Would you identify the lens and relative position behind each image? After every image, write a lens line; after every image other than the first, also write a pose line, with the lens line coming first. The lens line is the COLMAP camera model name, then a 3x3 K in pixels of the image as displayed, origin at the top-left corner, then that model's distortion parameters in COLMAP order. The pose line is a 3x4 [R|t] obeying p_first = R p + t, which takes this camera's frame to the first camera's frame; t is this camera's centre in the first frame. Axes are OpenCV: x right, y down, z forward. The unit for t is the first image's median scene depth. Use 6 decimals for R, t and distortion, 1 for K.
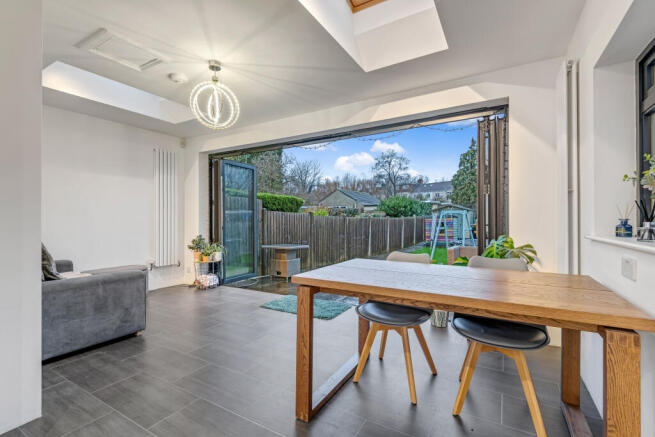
lens RADIAL K [[299.6, 0, 326.3], [0, 299.6, 220.2], [0, 0, 1]] dist [0.022812, -0.007587]
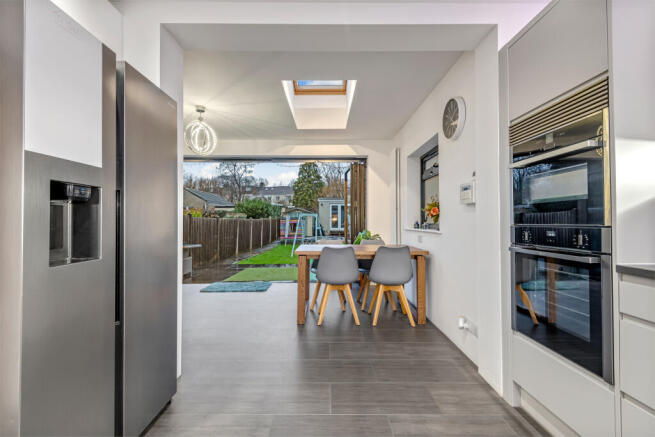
lens RADIAL K [[299.6, 0, 325.2], [0, 299.6, 217.8], [0, 0, 1]] dist [0.022812, -0.007587]
pose [[0.862616, 0.006015, 0.505823, -0.130644], [-0.000386, 0.999937, -0.011232, -0.000619], [-0.505859, 0.009493, 0.862564, -0.106502]]
